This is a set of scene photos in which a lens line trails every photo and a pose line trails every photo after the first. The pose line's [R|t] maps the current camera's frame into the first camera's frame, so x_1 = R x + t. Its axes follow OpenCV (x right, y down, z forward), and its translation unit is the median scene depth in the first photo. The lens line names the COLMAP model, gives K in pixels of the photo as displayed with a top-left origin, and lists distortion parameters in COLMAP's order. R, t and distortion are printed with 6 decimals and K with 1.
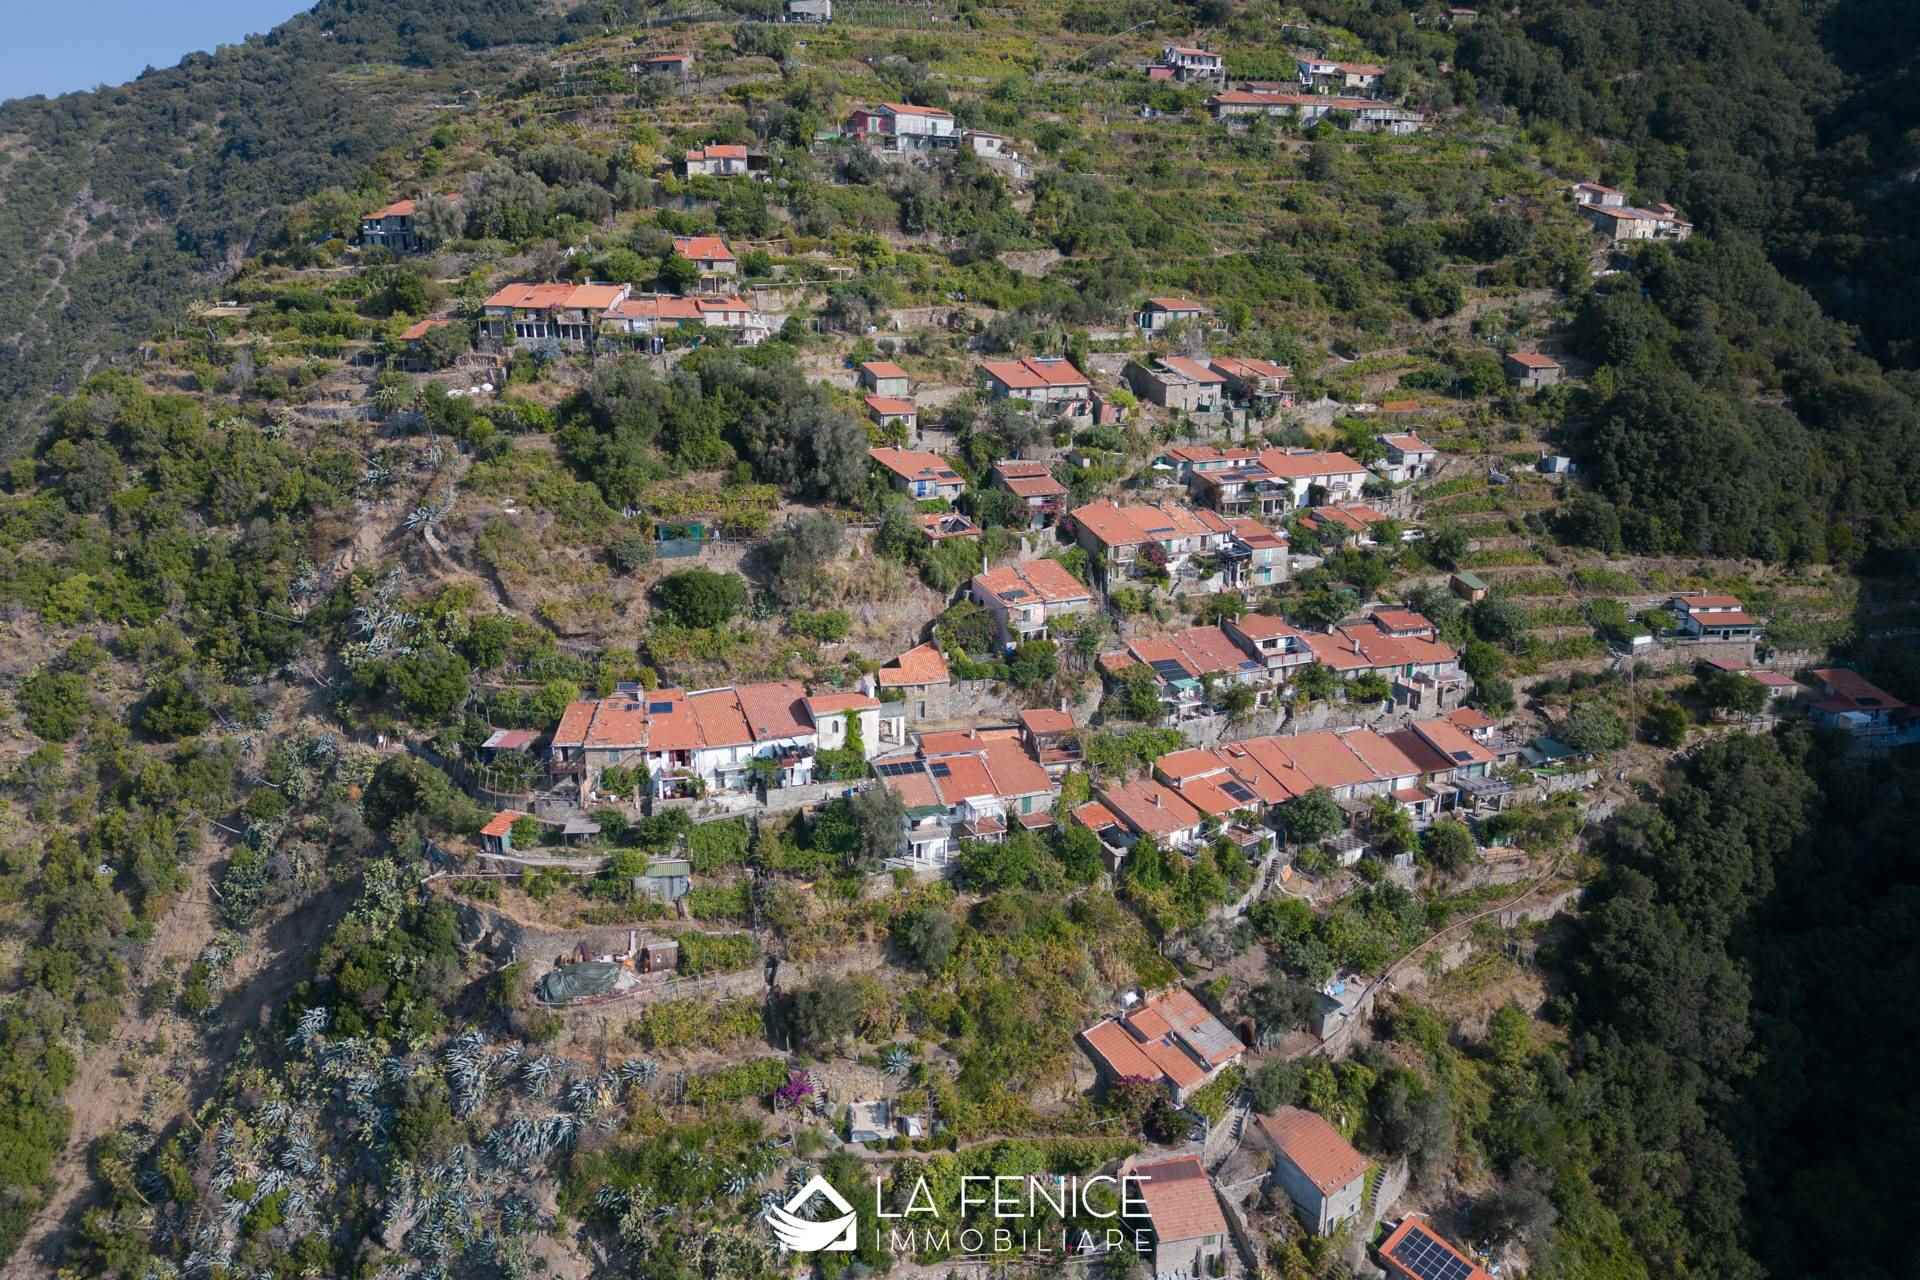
lens RADIAL K [[1340.3, 0, 957.7], [0, 1340.3, 641.2], [0, 0, 1]] dist [0.080798, -0.077261]
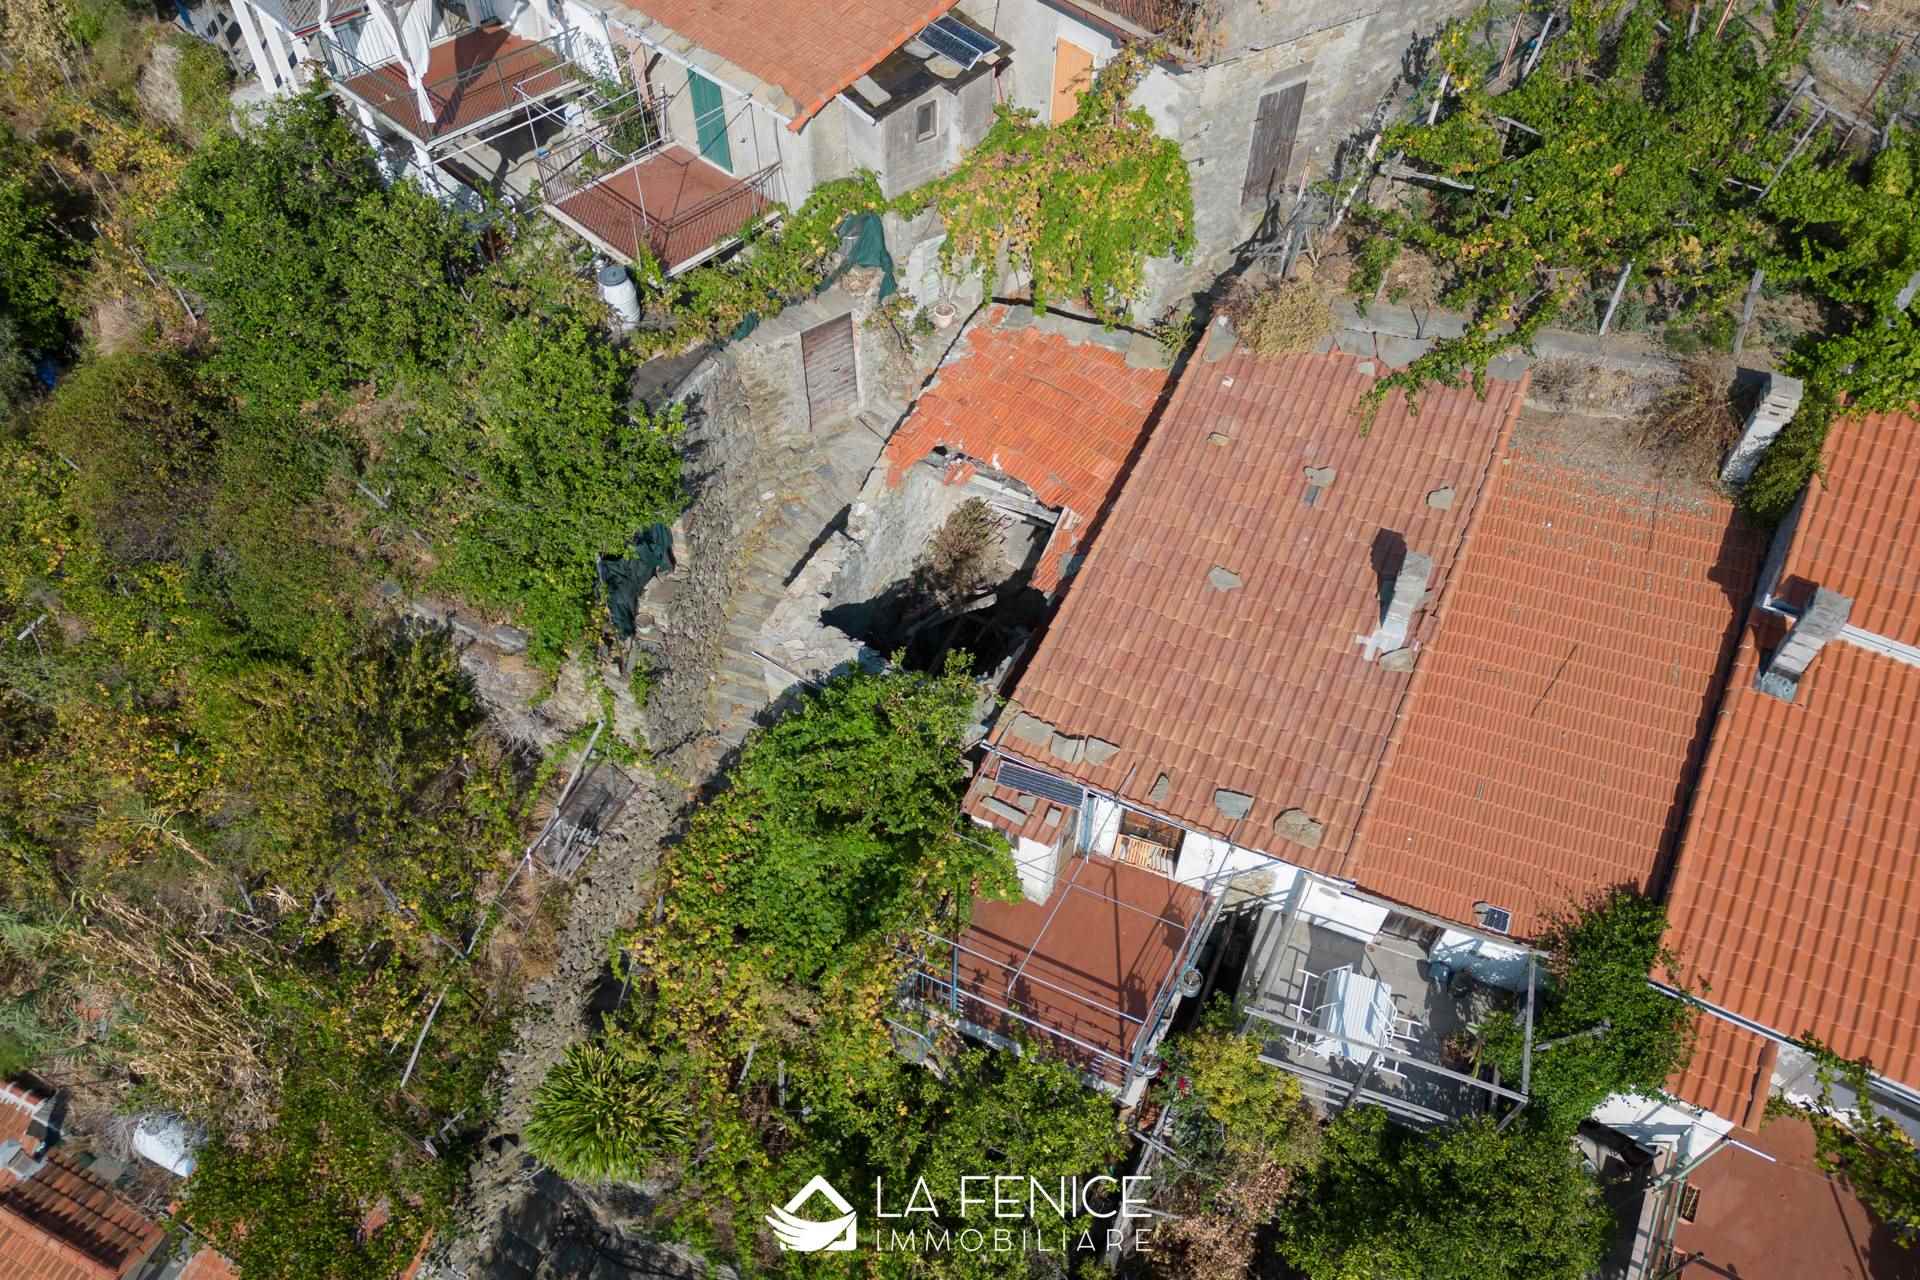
lens RADIAL K [[1340.3, 0, 957.7], [0, 1340.3, 641.2], [0, 0, 1]] dist [0.080798, -0.077261]
pose [[0.421328, 0.696112, -0.581302, 0.171277], [-0.242821, 0.704156, 0.667234, 0.031375], [0.873797, -0.139972, 0.465711, 0.714664]]
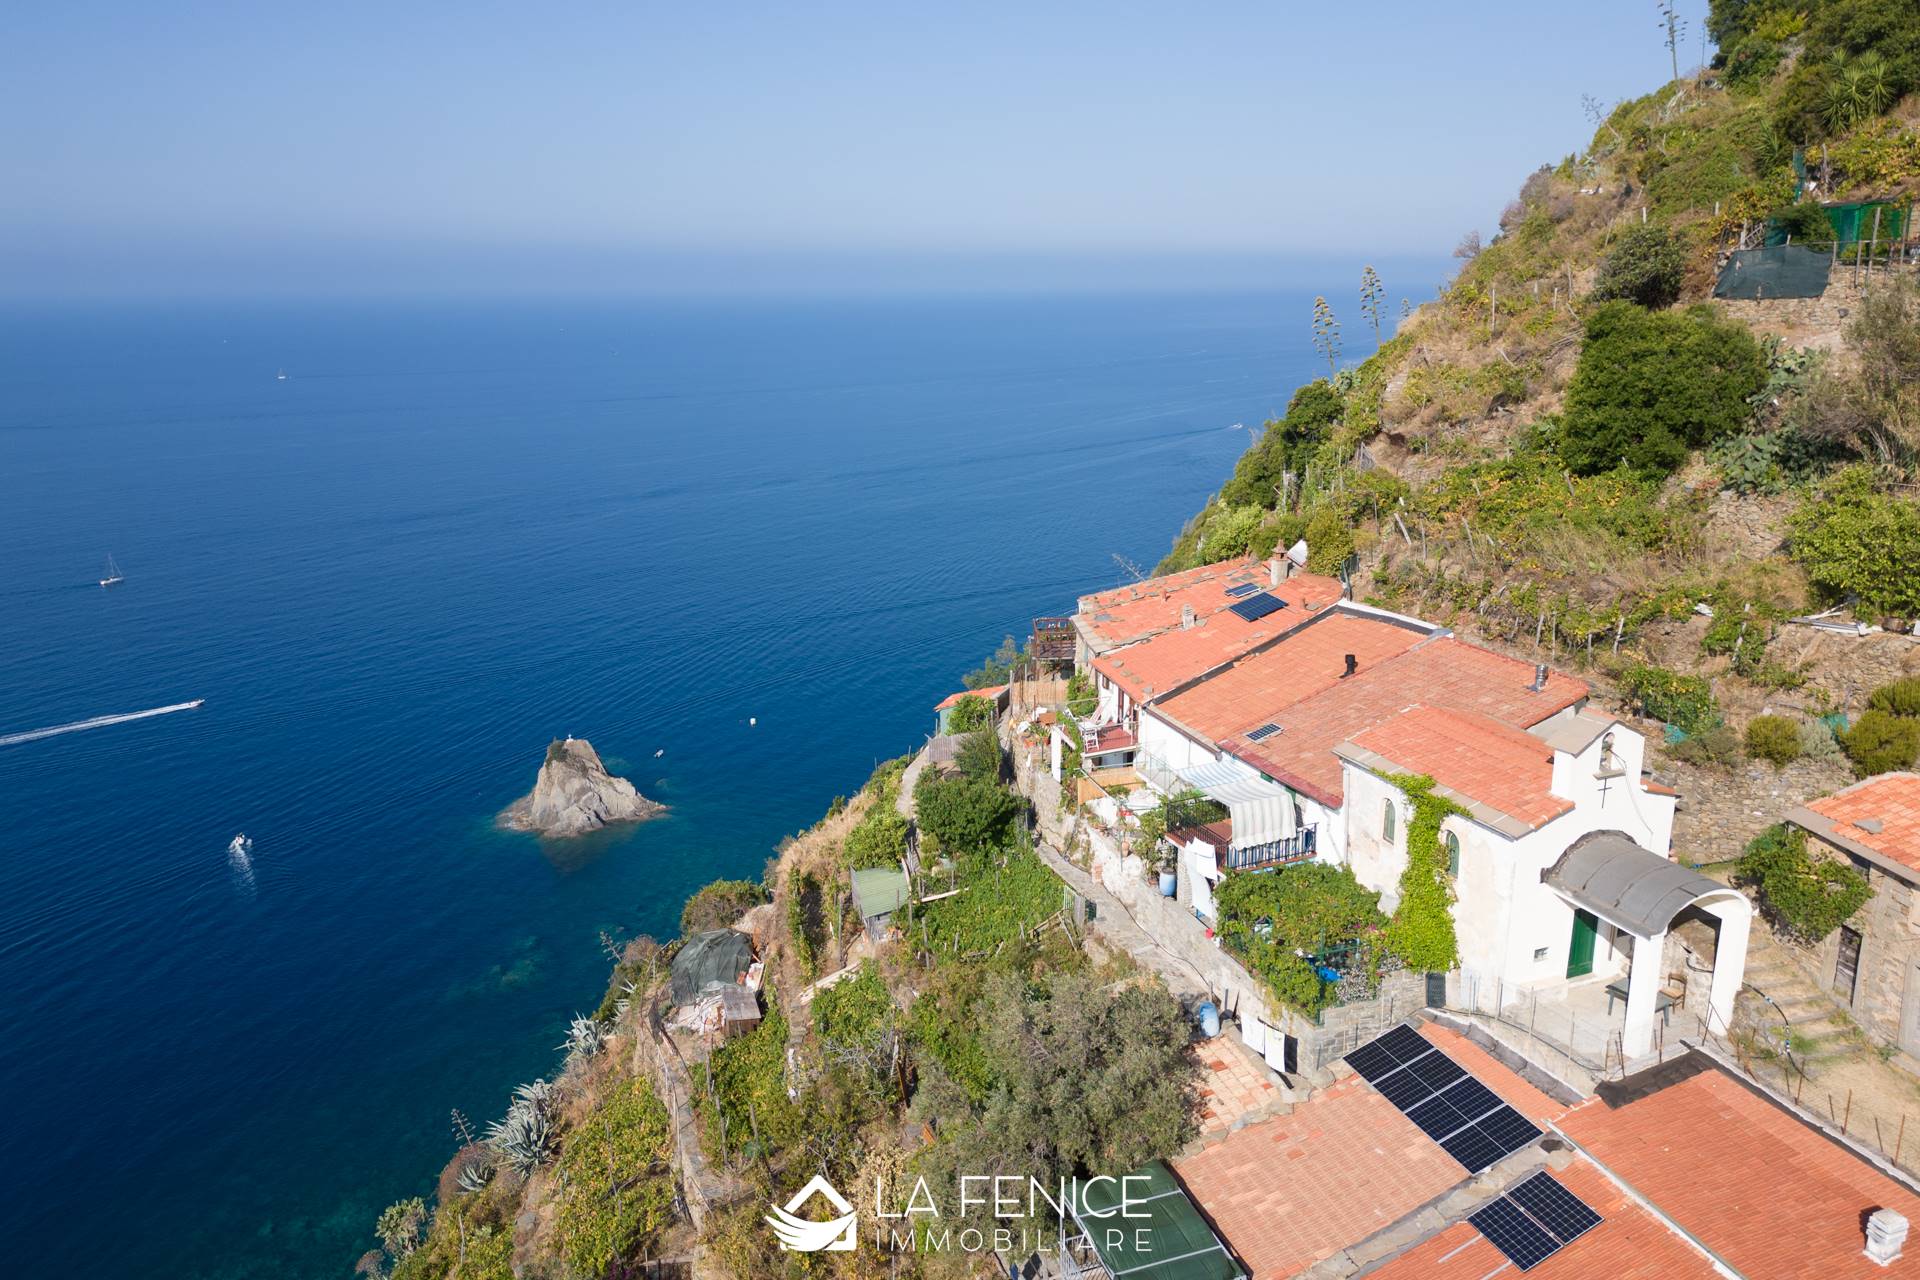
lens RADIAL K [[1355.0, 0, 960.0], [0, 1355.0, 640.0], [0, 0, 1]] dist [0.045609, -0.030664]
pose [[0.004328, 0.256993, -0.966404, 0.131064], [-0.244348, 0.937389, 0.248183, -0.015145], [0.969678, 0.235065, 0.066853, 0.678170]]
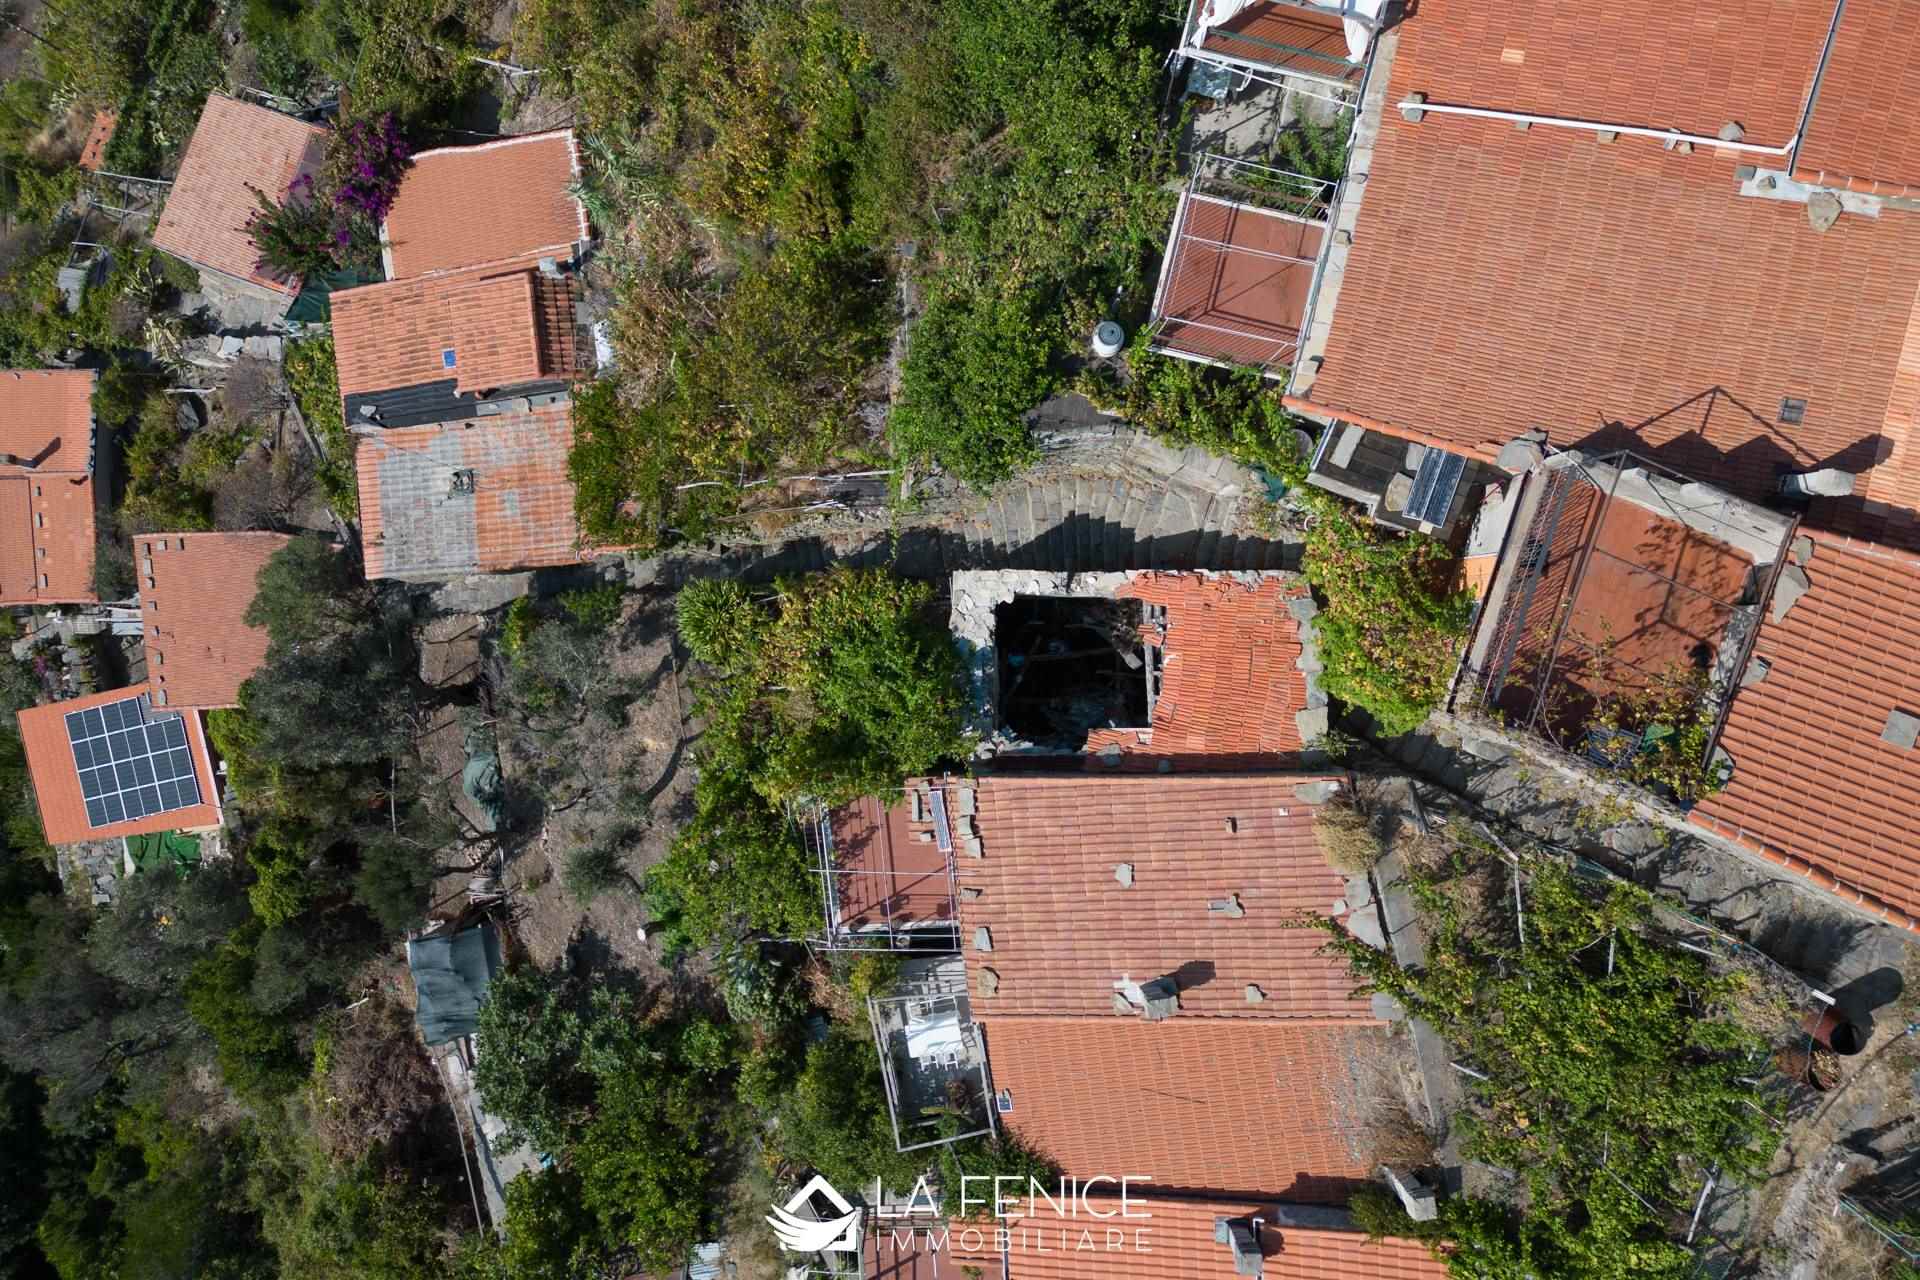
lens RADIAL K [[1340.3, 0, 957.7], [0, 1340.3, 641.2], [0, 0, 1]] dist [0.080798, -0.077261]
pose [[-0.563564, 0.826069, -0.002331, 0.097245], [-0.219606, -0.147099, 0.964435, -0.049286], [0.796347, 0.544033, 0.264309, 0.715483]]
